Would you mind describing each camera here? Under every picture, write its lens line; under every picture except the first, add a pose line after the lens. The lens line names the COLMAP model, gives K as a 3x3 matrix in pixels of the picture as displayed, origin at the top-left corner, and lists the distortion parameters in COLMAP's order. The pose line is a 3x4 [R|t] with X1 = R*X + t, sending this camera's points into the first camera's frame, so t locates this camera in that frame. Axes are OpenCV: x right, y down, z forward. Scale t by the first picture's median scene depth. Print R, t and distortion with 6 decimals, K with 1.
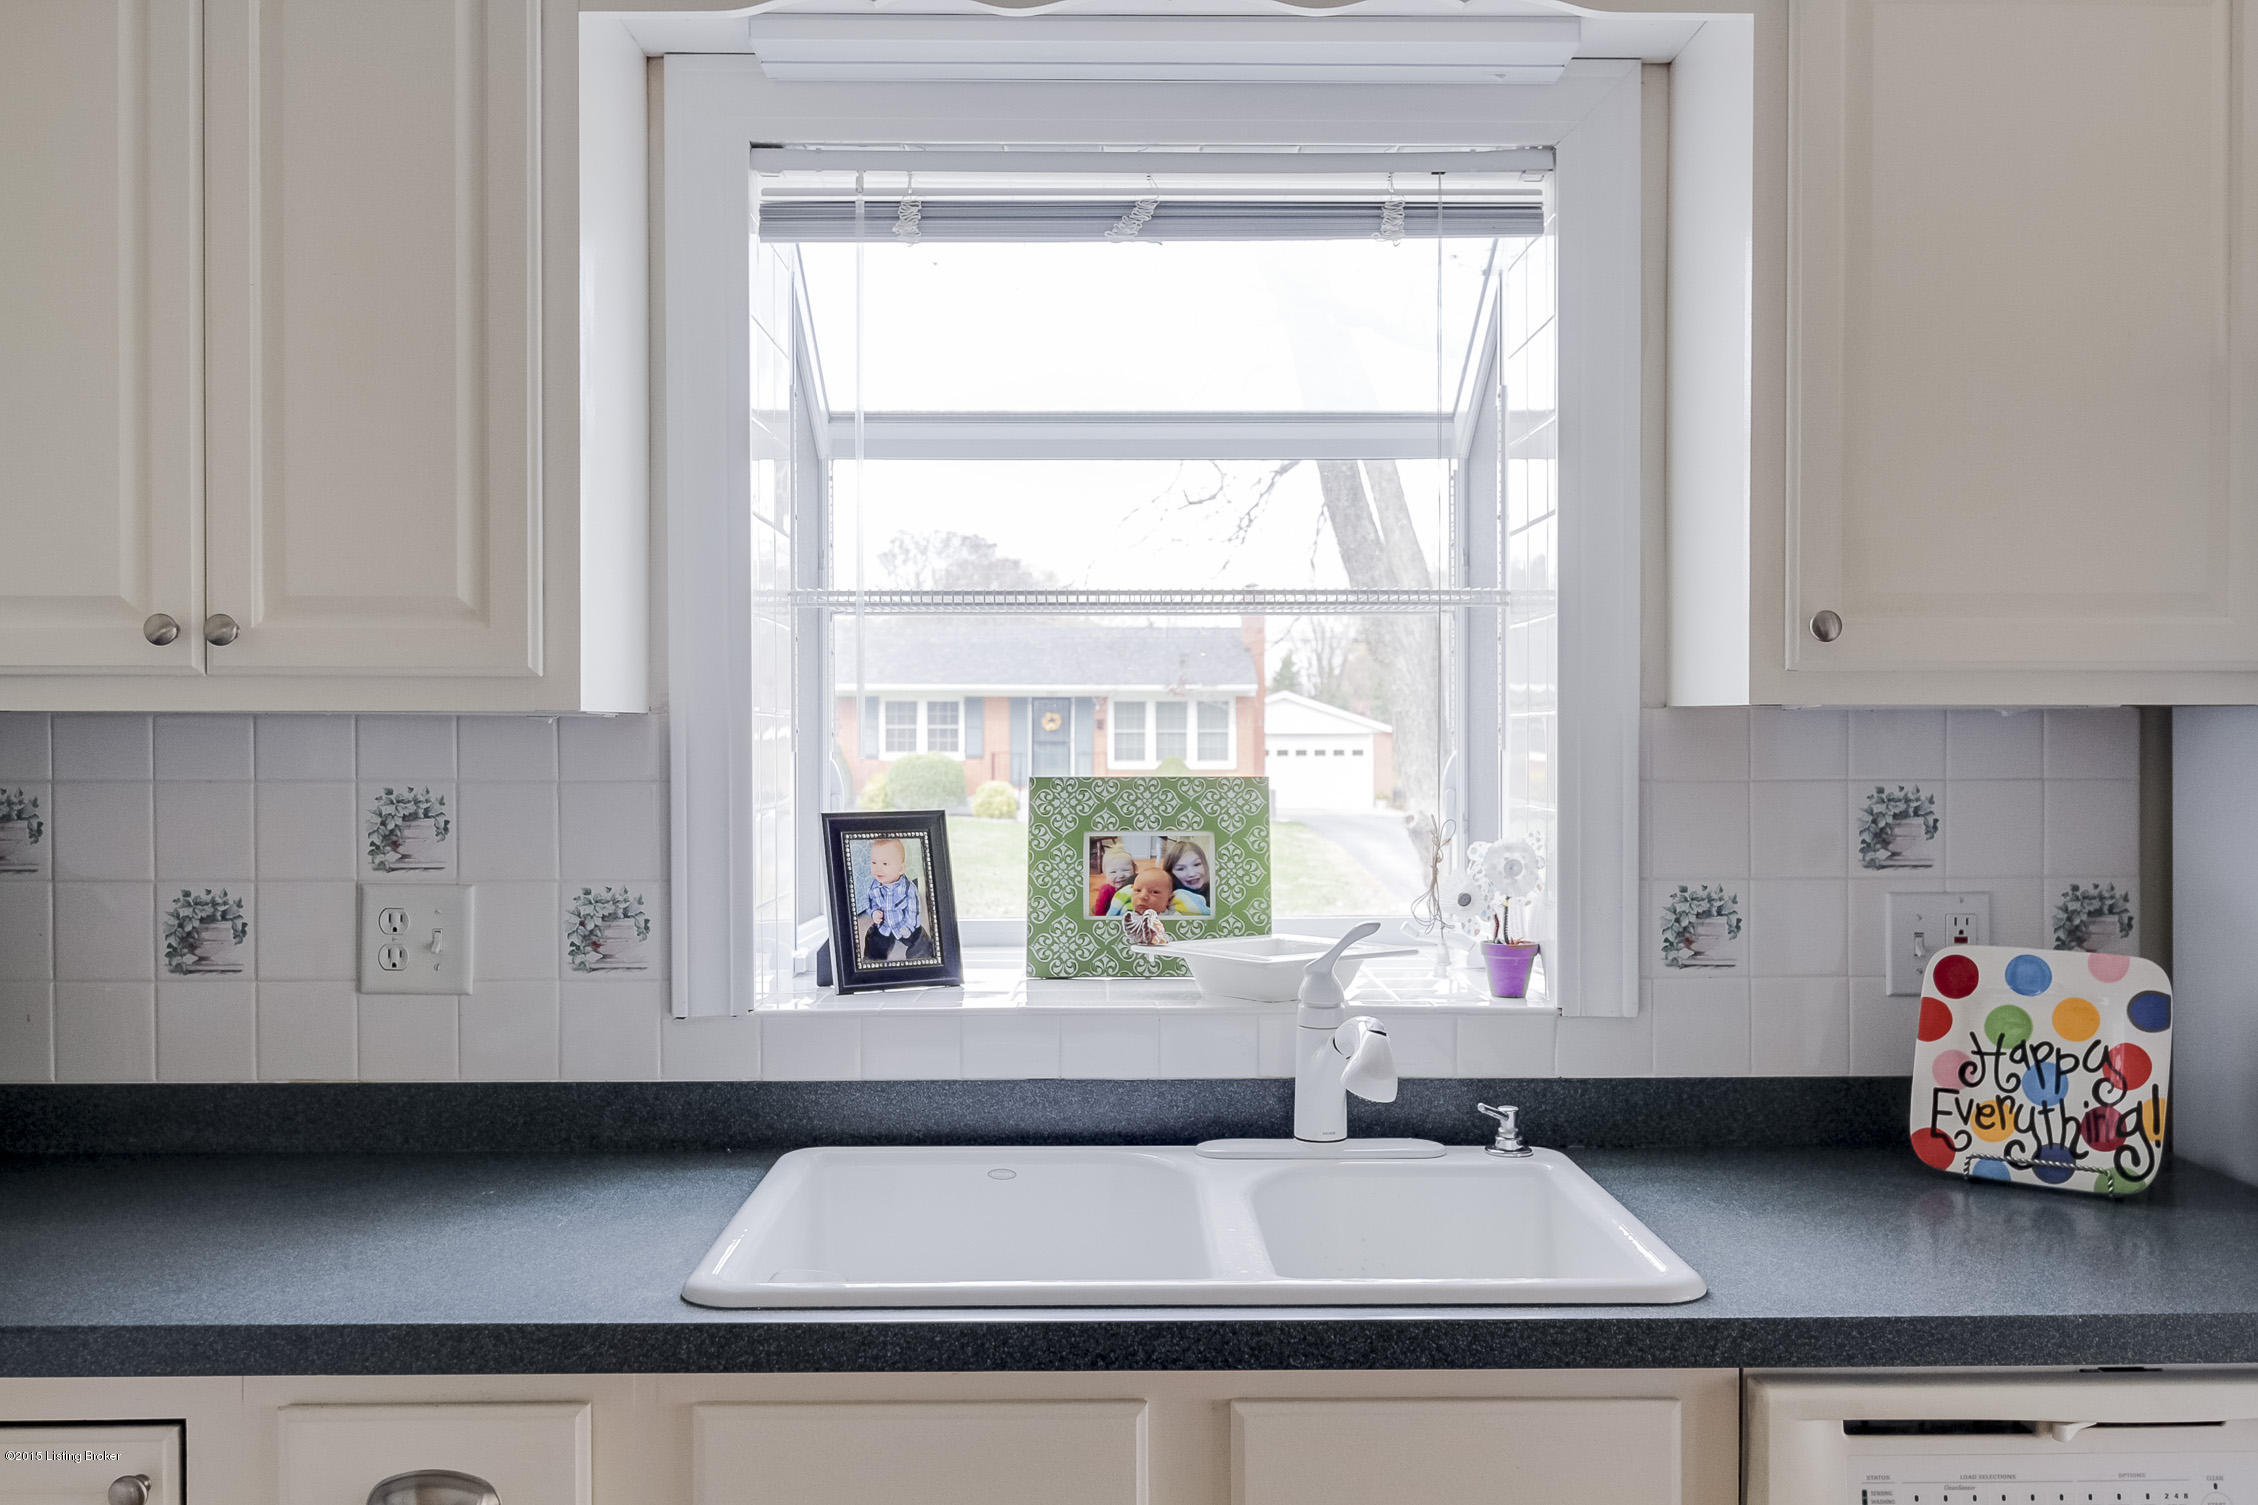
lens RADIAL K [[1982.1, 0, 1129.0], [0, 1982.1, 752.5], [0, 0, 1]] dist [0.006273, -0.003219]
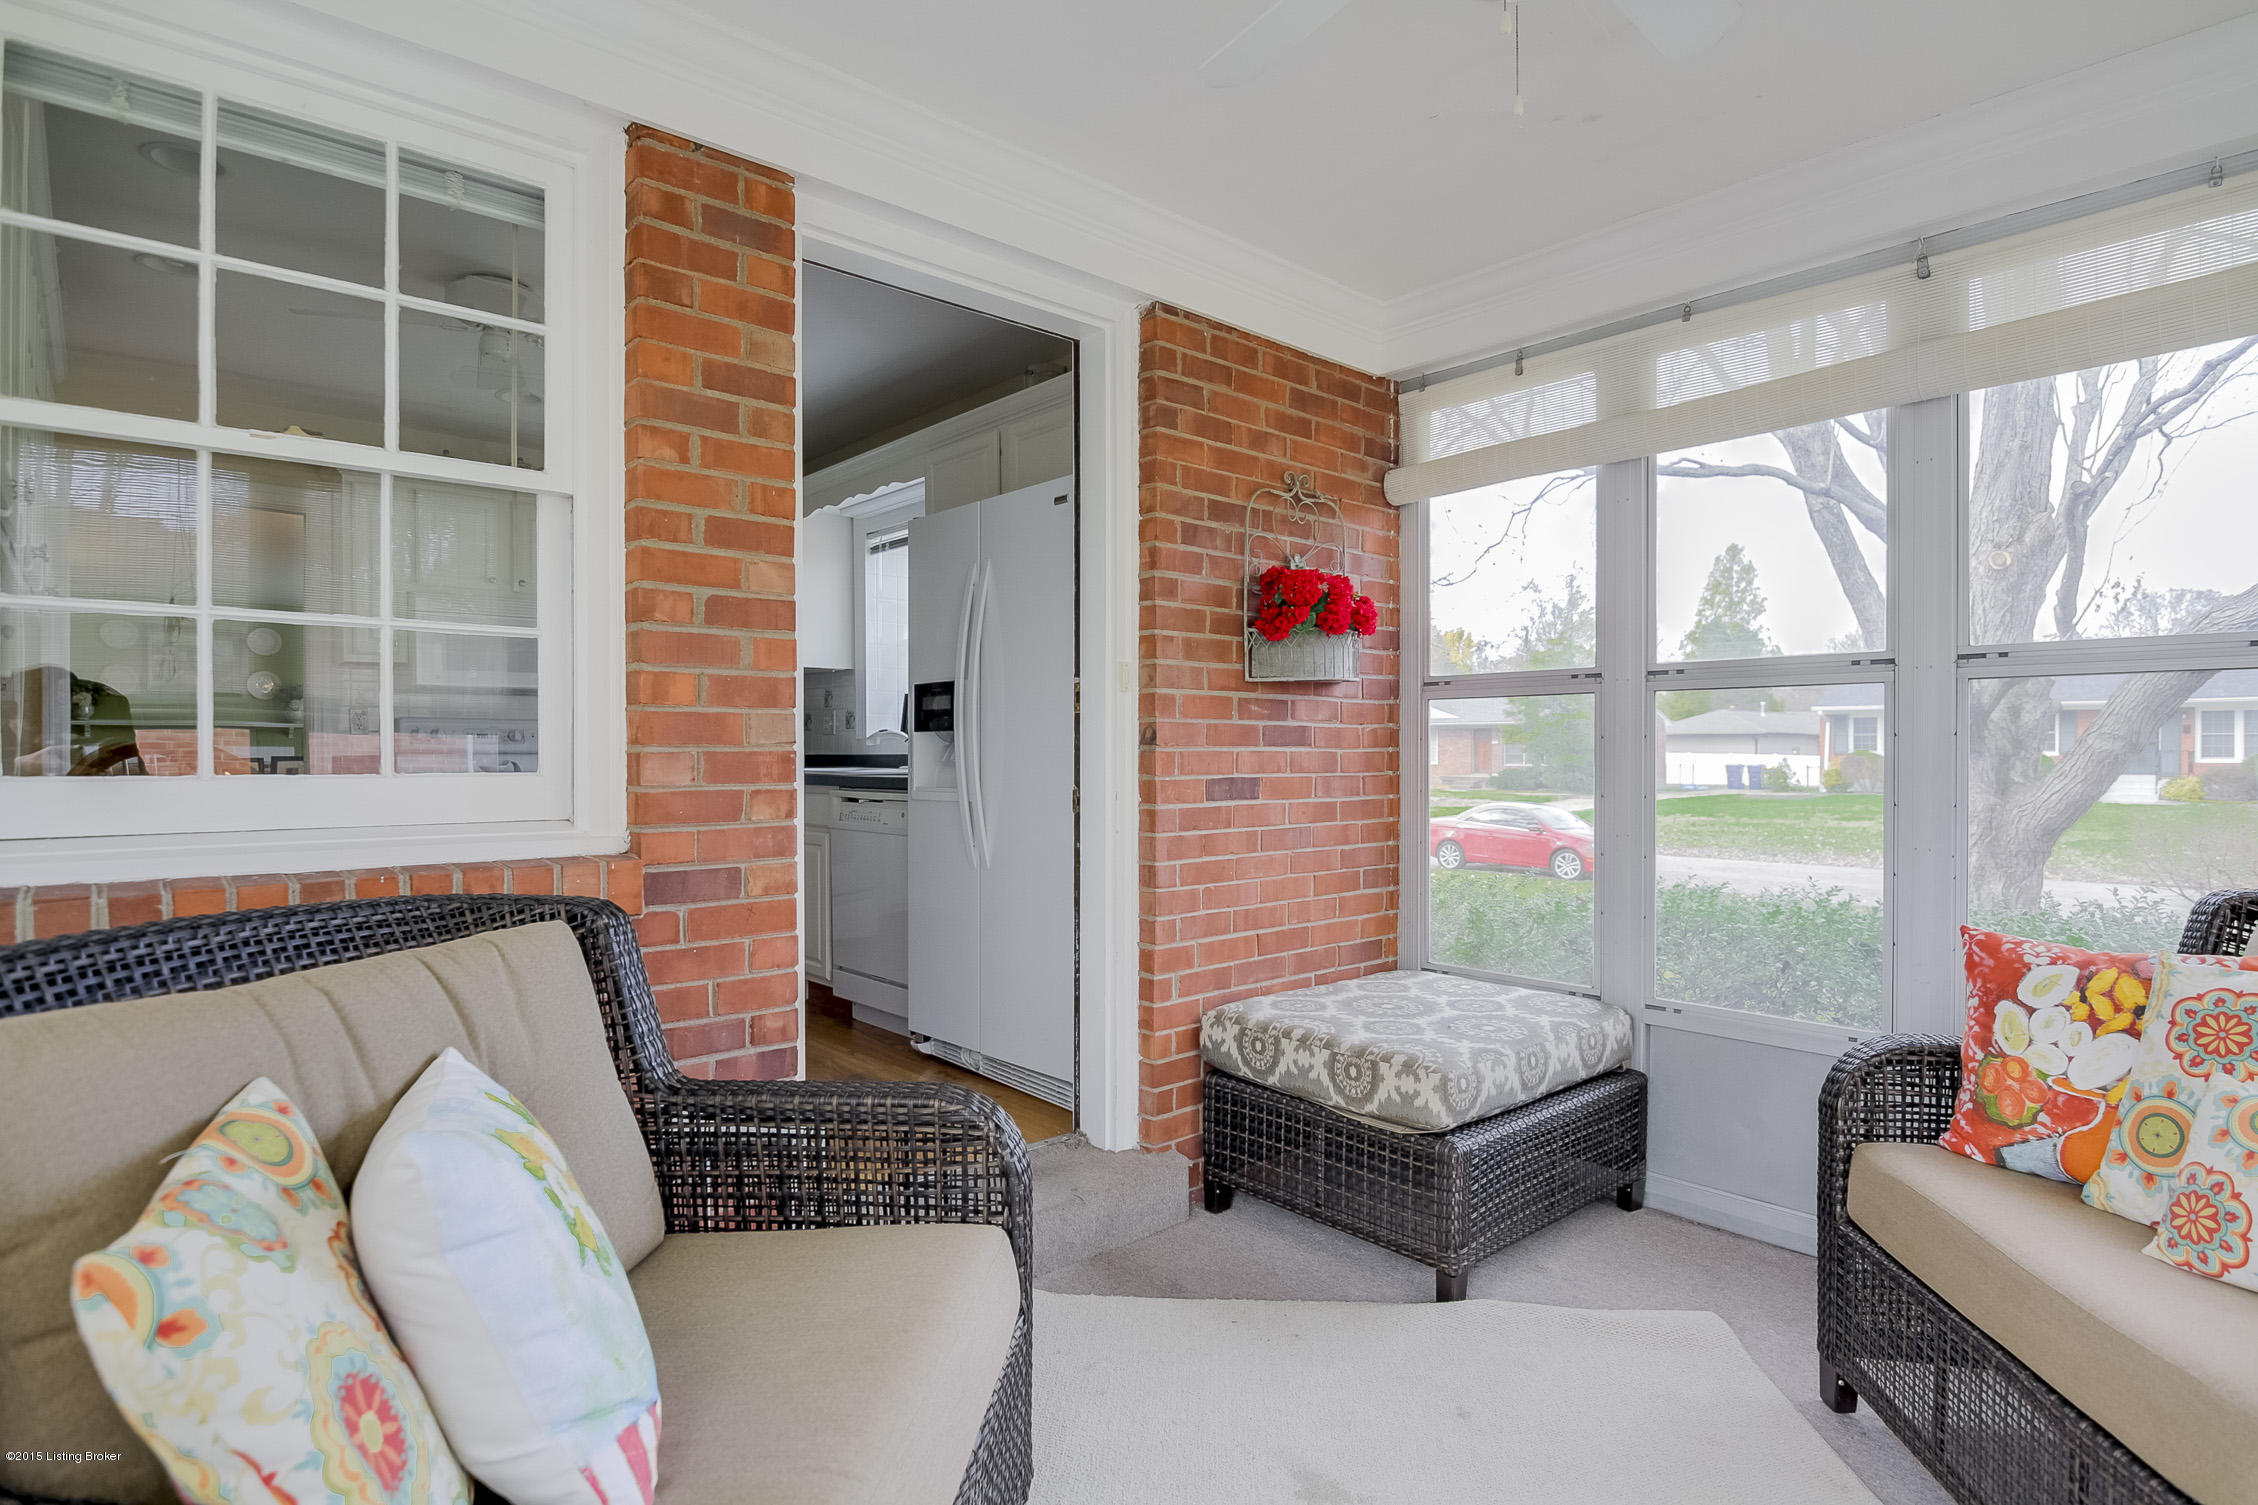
lens RADIAL K [[1156.4, 0, 1129.0], [0, 1156.4, 752.5], [0, 0, 1]] dist [-0.004634, -0.000953]
pose [[0.649784, -0.003689, -0.760110, 2.012515], [-0.003690, 0.999961, -0.008008, 0.173930], [0.760110, 0.008008, 0.649745, -0.172077]]
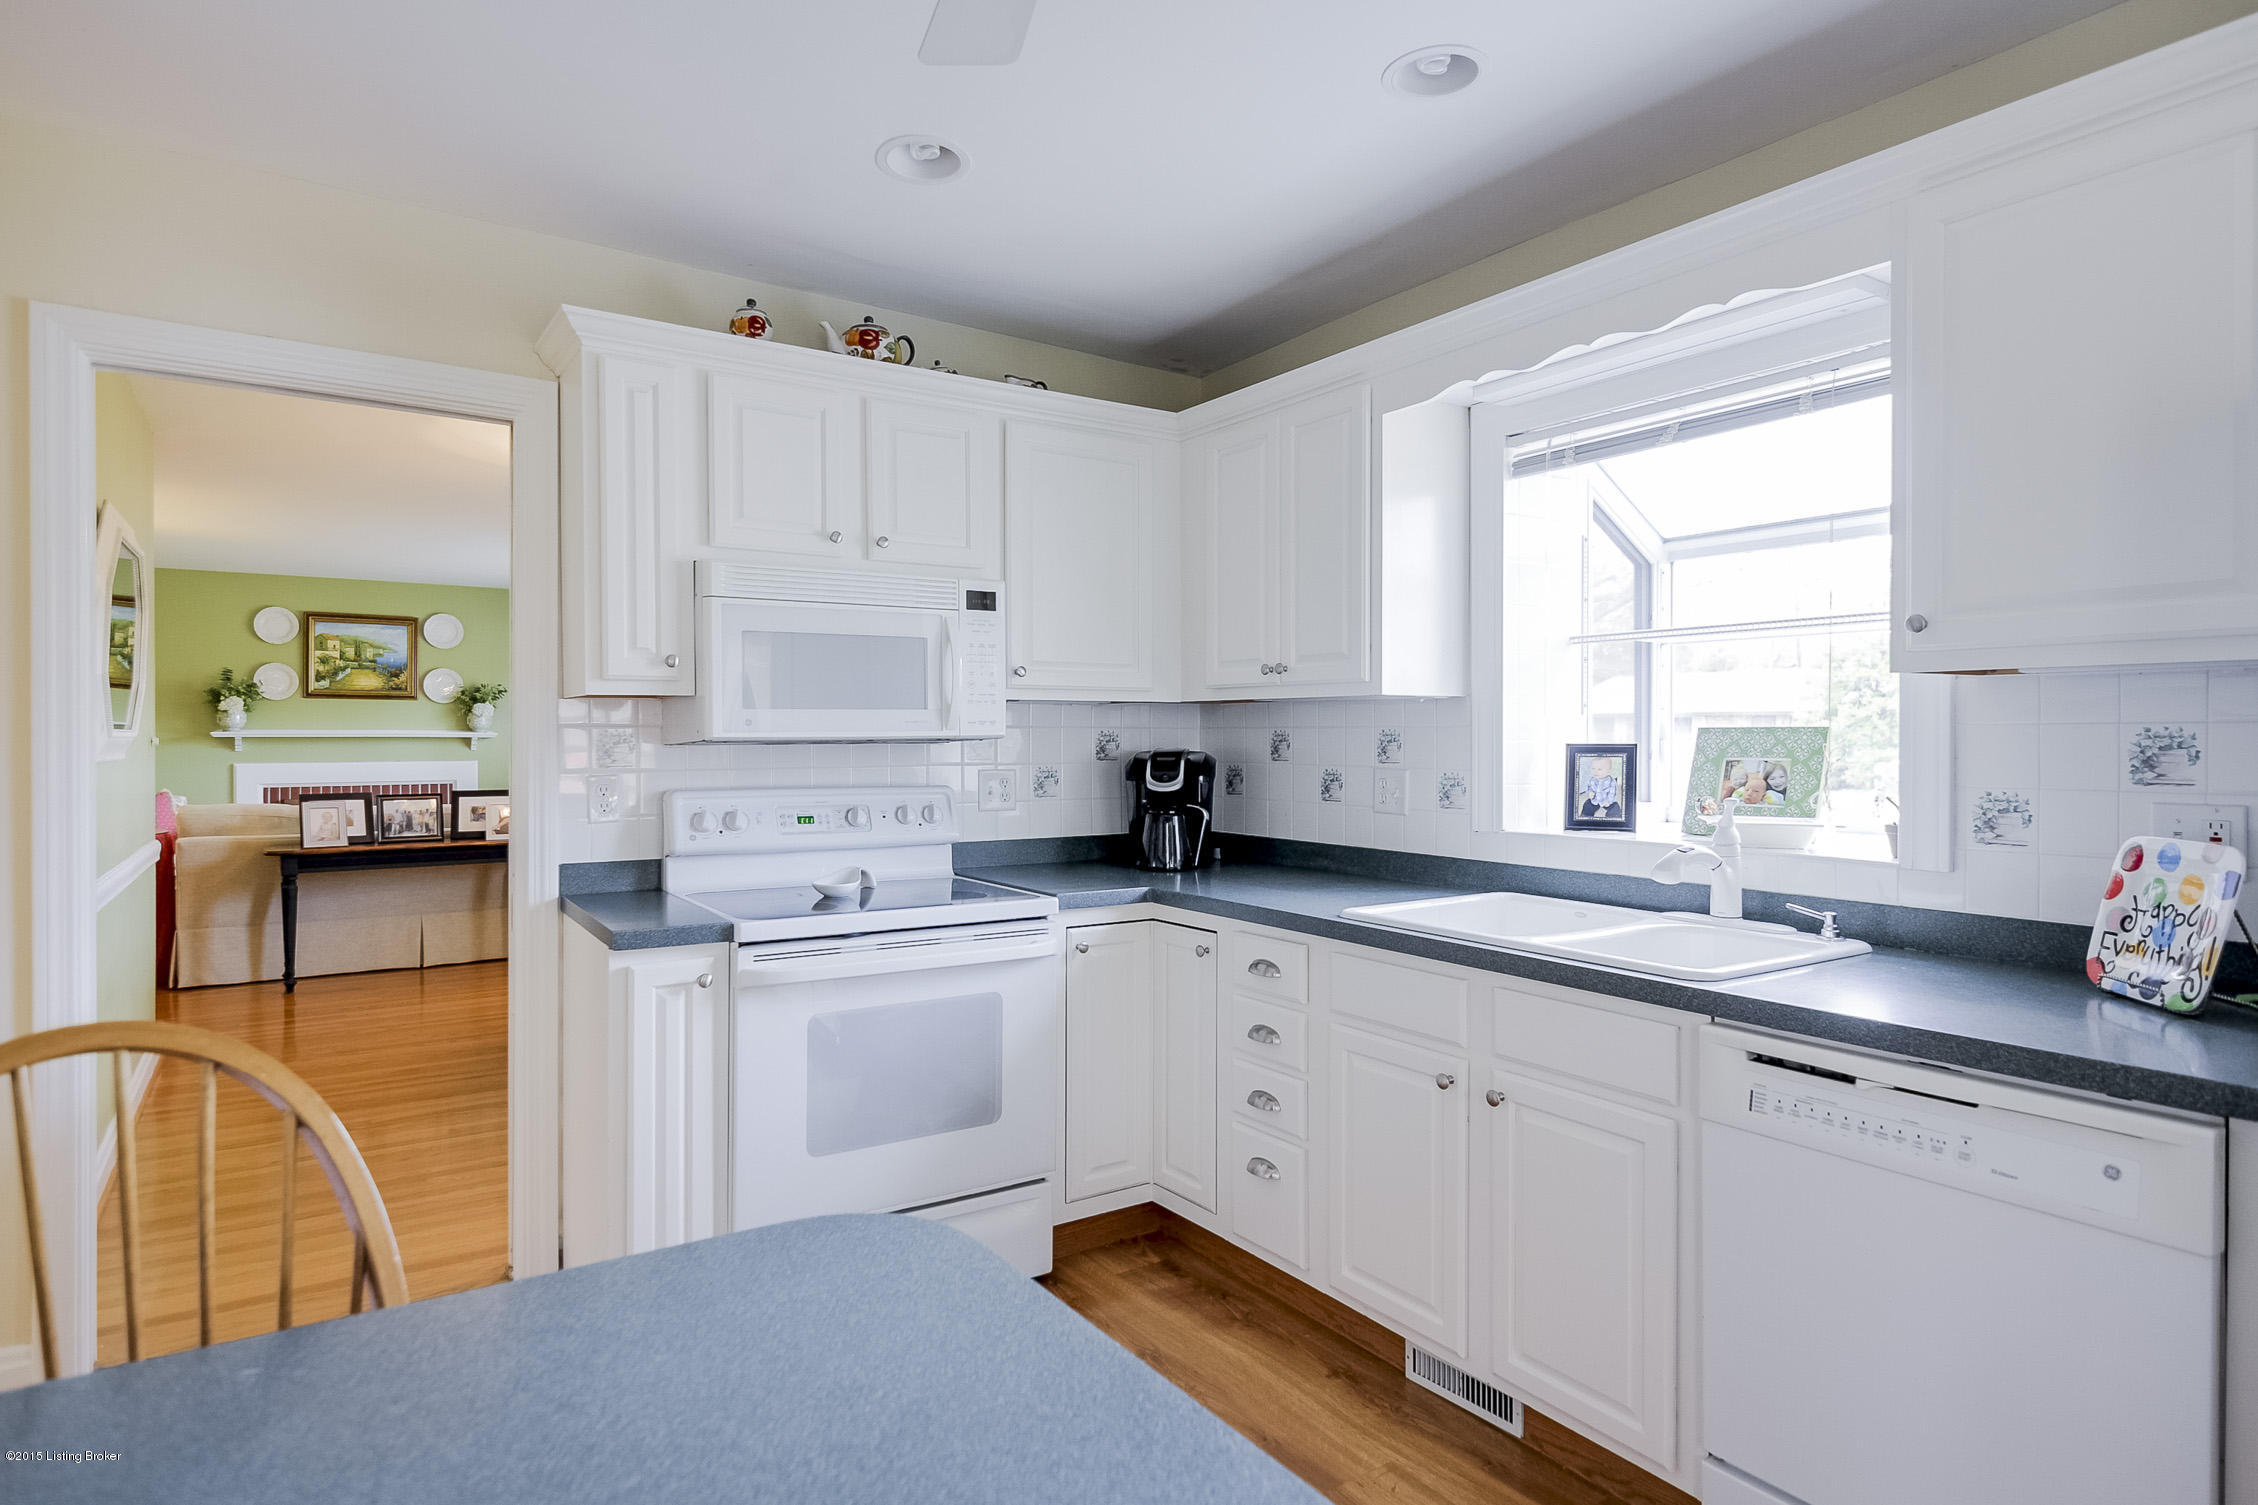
lens RADIAL K [[1250.7, 0, 1129.0], [0, 1250.7, 752.5], [0, 0, 1]] dist [0.004519, 0.000750]
pose [[0.536174, 0.013209, -0.844004, 0.746410], [-0.008394, 0.999912, 0.010316, 0.032092], [0.844065, 0.001554, 0.536238, -0.093668]]
